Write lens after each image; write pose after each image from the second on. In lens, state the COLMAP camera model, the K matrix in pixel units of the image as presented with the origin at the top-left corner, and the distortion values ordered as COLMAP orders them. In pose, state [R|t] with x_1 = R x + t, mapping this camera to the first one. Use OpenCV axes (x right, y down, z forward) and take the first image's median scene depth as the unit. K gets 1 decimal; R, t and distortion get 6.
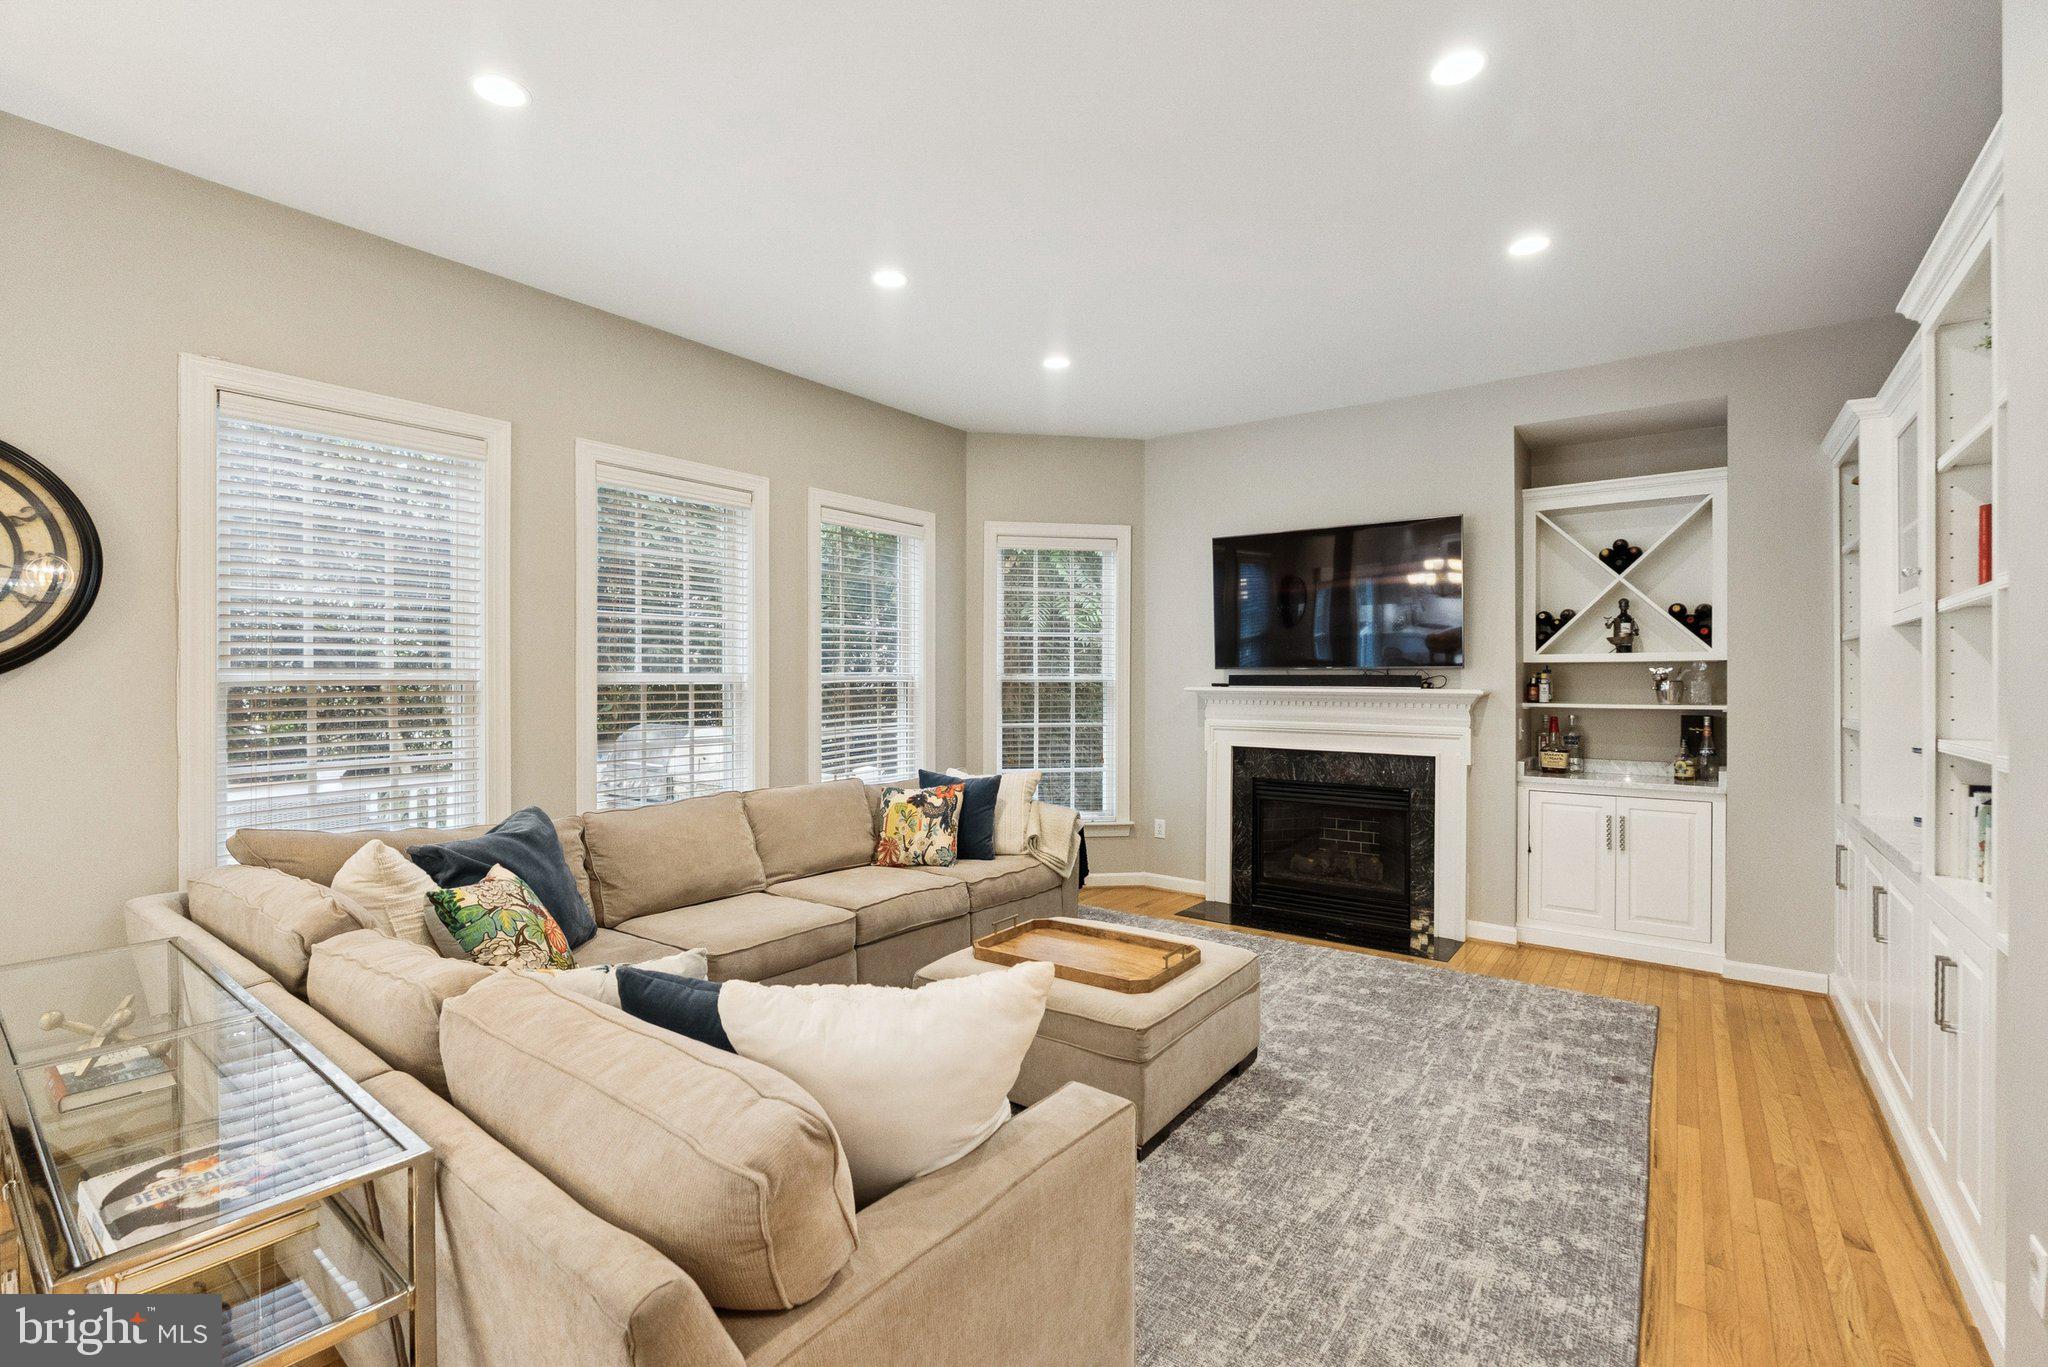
lens RADIAL K [[924.1, 0, 1013.6], [0, 924.1, 670.1], [0, 0, 1]] dist [-0.006389, 0.000433]
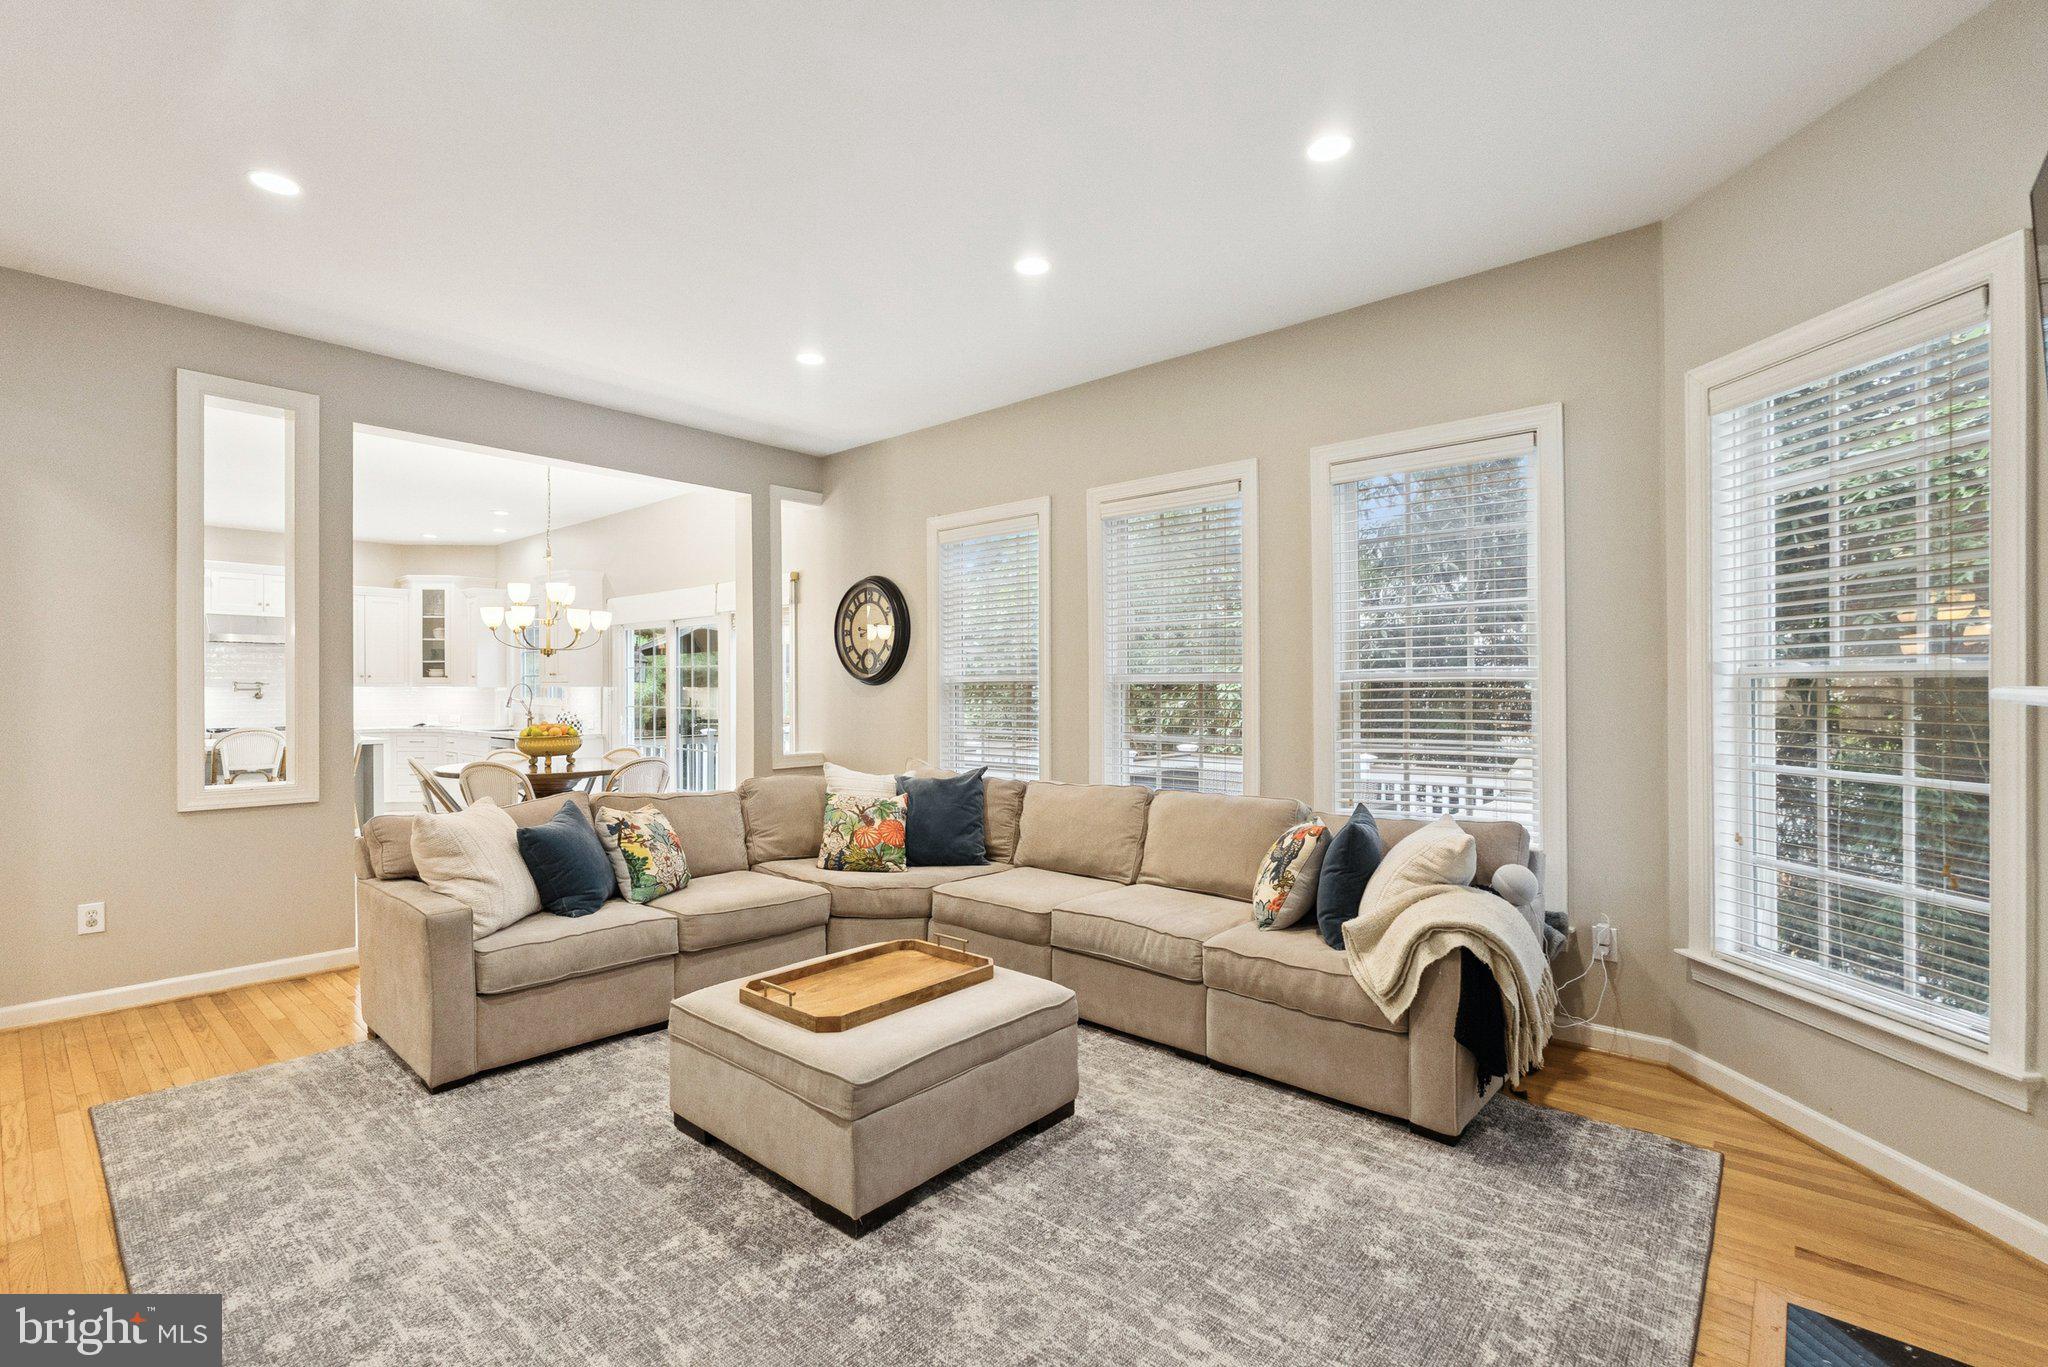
lens RADIAL K [[924.1, 0, 1034.5], [0, 924.1, 682.3], [0, 0, 1]] dist [-0.006389, 0.000433]
pose [[-0.082032, -0.004223, -0.996621, 0.634615], [0.013237, 0.999898, -0.005327, 0.015452], [0.996542, -0.013629, -0.081967, 0.818886]]
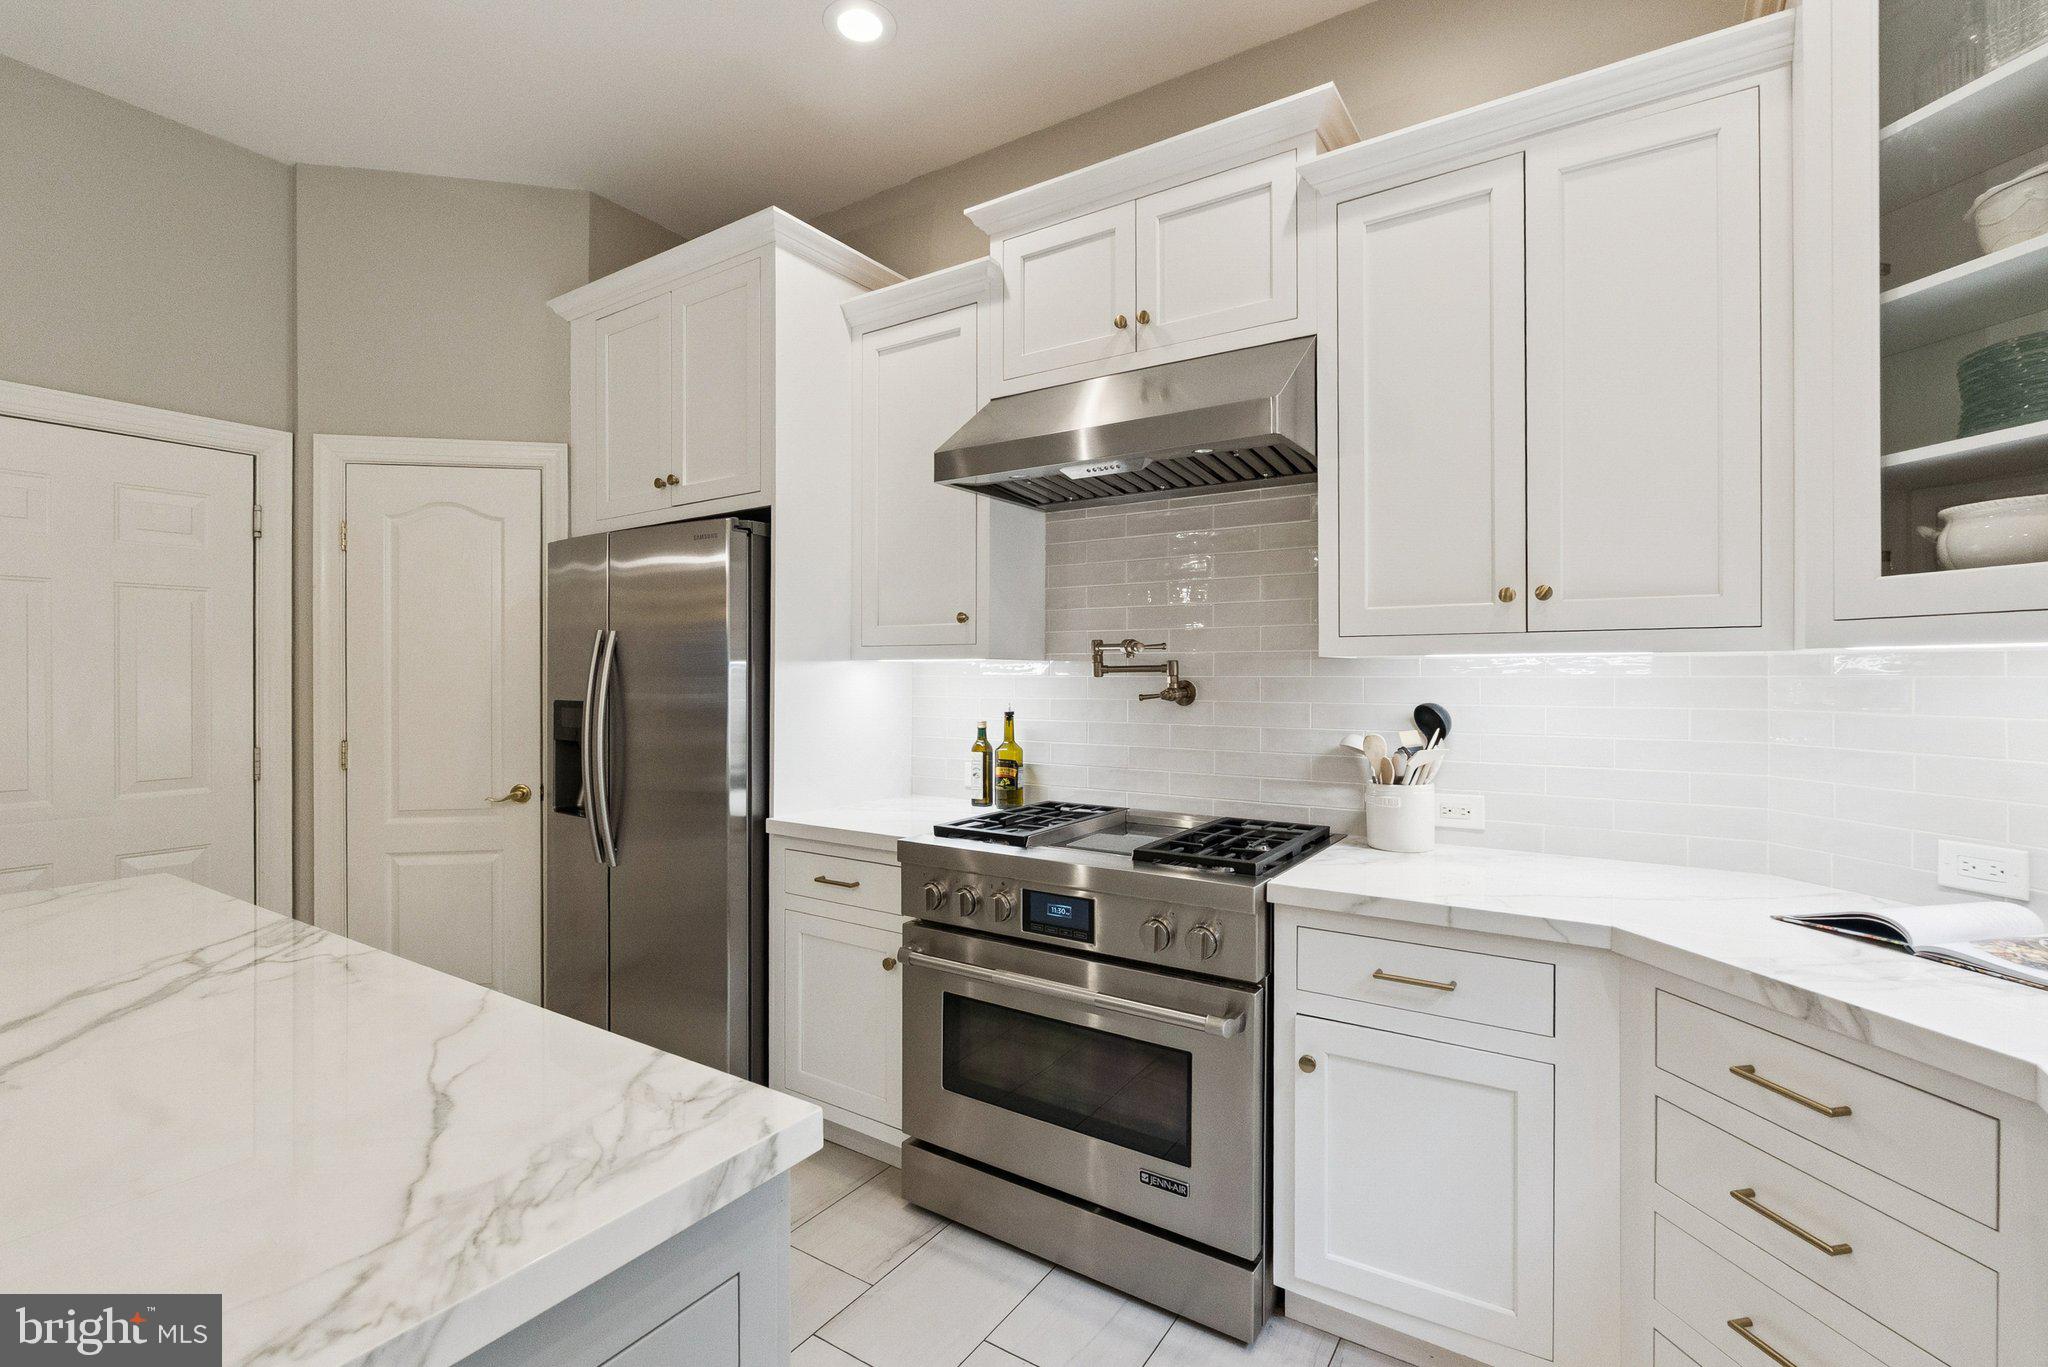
lens RADIAL K [[924.1, 0, 1039.9], [0, 924.1, 675.4], [0, 0, 1]] dist [-0.006389, 0.000433]
pose [[-0.998493, 0.000111, -0.054874, -1.054092], [0.000635, 0.999954, -0.009520, 0.007487], [0.054870, -0.009540, -0.998448, -0.461979]]
